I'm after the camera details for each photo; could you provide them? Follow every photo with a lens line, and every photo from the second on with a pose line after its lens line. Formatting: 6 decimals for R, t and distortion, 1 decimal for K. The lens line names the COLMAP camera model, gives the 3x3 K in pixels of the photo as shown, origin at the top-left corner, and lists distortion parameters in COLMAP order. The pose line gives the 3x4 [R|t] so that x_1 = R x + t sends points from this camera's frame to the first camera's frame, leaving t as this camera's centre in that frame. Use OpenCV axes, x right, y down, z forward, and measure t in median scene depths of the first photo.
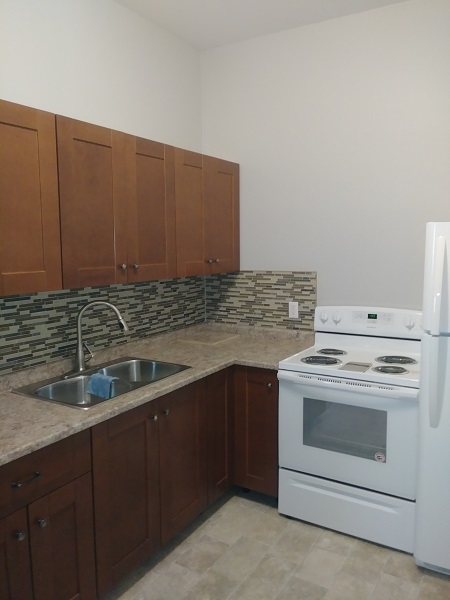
lens RADIAL K [[486.3, 0, 225.0], [0, 486.3, 300.0], [0, 0, 1]] dist [0.054879, -0.073443]
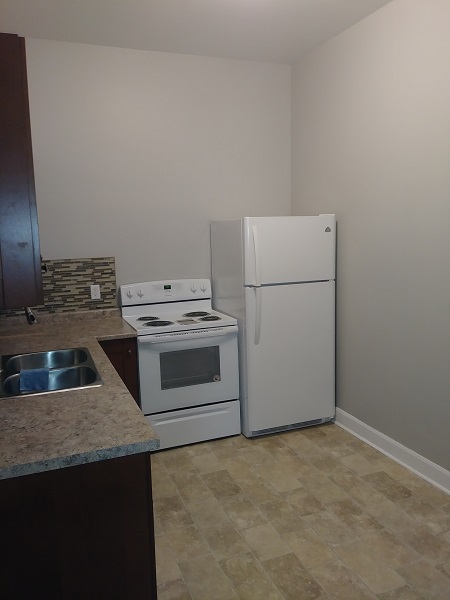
lens RADIAL K [[486.3, 0, 225.0], [0, 486.3, 300.0], [0, 0, 1]] dist [0.054879, -0.073443]
pose [[0.609856, -0.128857, 0.781966, -0.578757], [0.116575, 0.990546, 0.072311, -0.008302], [-0.783892, 0.047058, 0.619112, 0.056457]]
